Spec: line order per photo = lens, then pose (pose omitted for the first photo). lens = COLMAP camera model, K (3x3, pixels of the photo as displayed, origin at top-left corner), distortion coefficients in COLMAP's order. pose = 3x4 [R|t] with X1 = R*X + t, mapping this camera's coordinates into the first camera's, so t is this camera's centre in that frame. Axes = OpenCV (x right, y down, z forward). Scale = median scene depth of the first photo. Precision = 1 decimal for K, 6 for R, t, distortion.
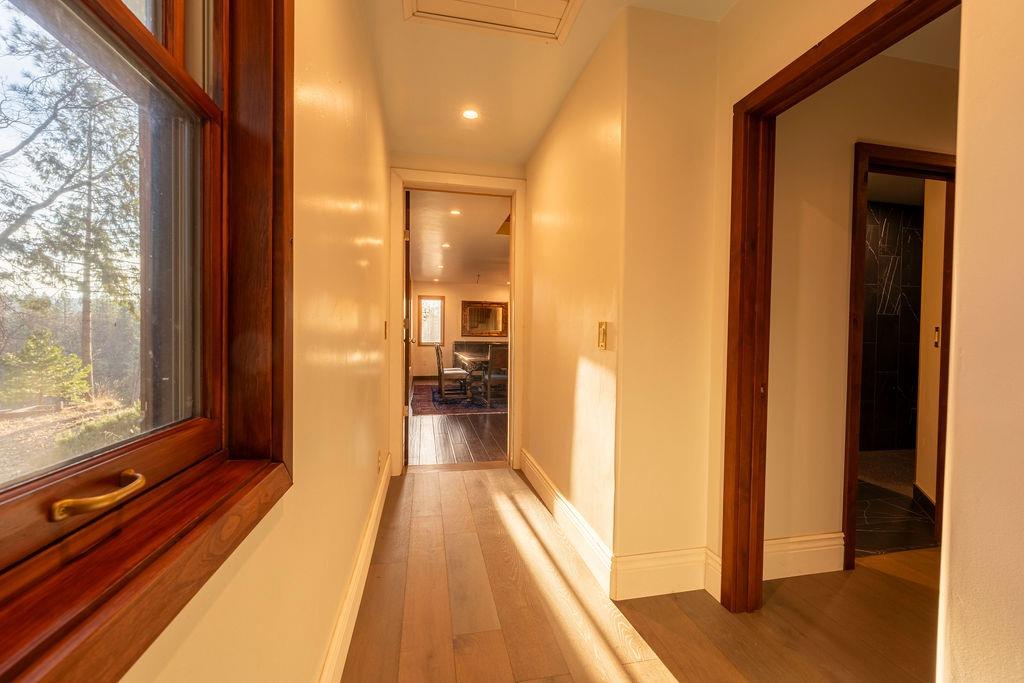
lens RADIAL K [[411.0, 0, 512.5], [0, 411.0, 343.1], [0, 0, 1]] dist [-0.000887, 0.000309]
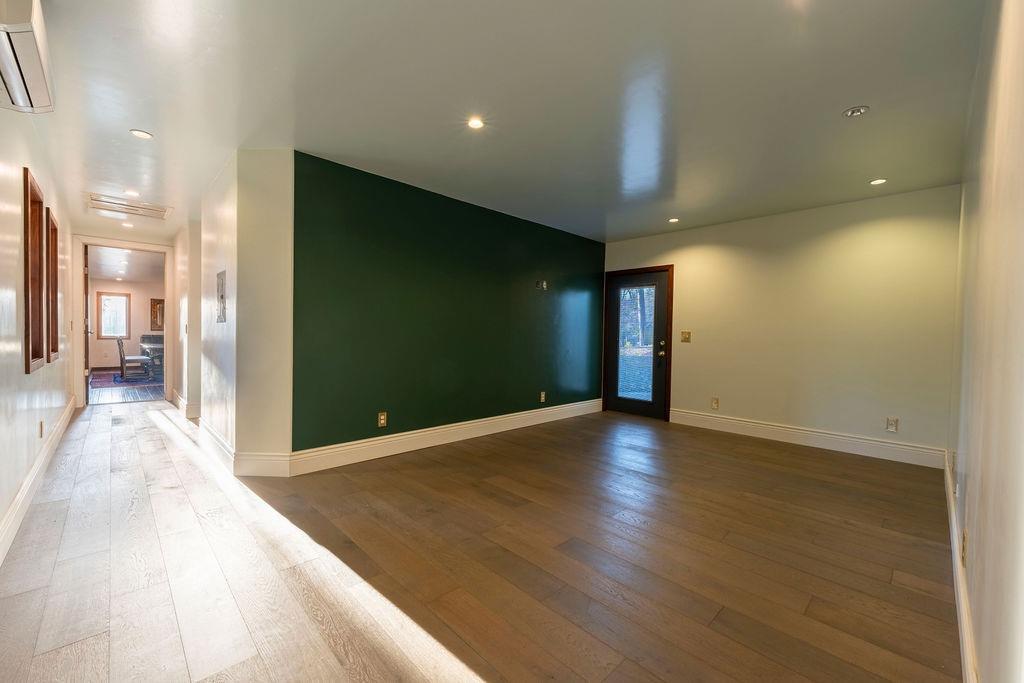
lens RADIAL K [[411.0, 0, 502.6], [0, 411.0, 341.1], [0, 0, 1]] dist [-0.000887, 0.000309]
pose [[0.852409, -0.008971, 0.522799, 0.130482], [0.006672, 0.999958, 0.006281, 0.014031], [-0.522834, -0.001866, 0.852433, -0.547971]]
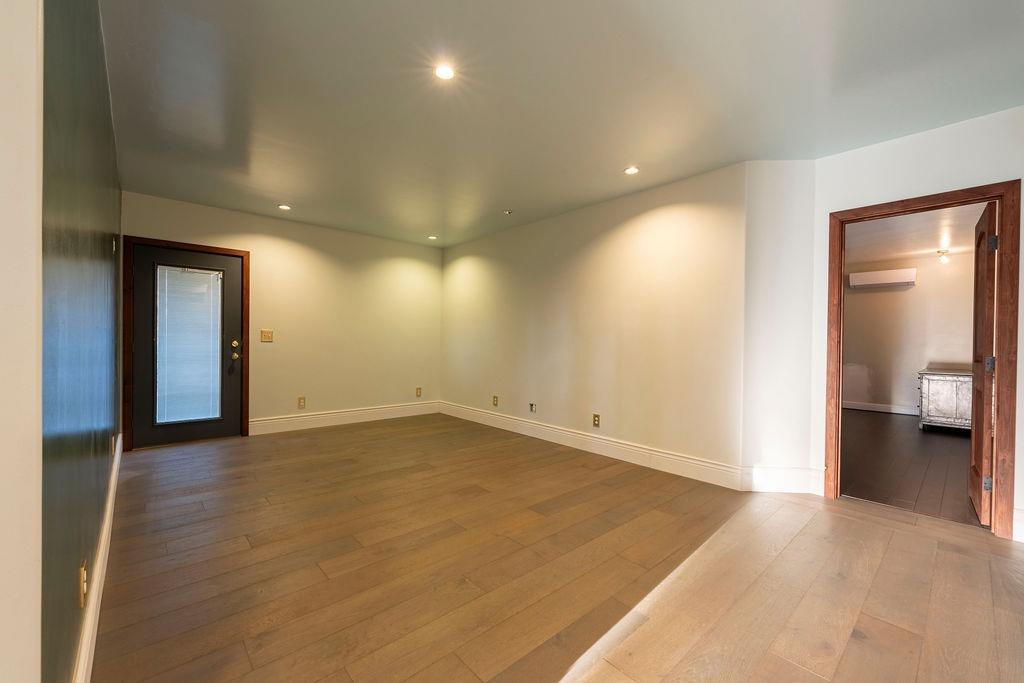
lens RADIAL K [[411.0, 0, 509.6], [0, 411.0, 341.9], [0, 0, 1]] dist [-0.000887, 0.000309]
pose [[-0.497278, -0.025054, 0.867229, -0.141597], [-0.002486, 0.999620, 0.027453, -0.014022], [-0.867588, 0.011496, -0.497151, 0.571046]]
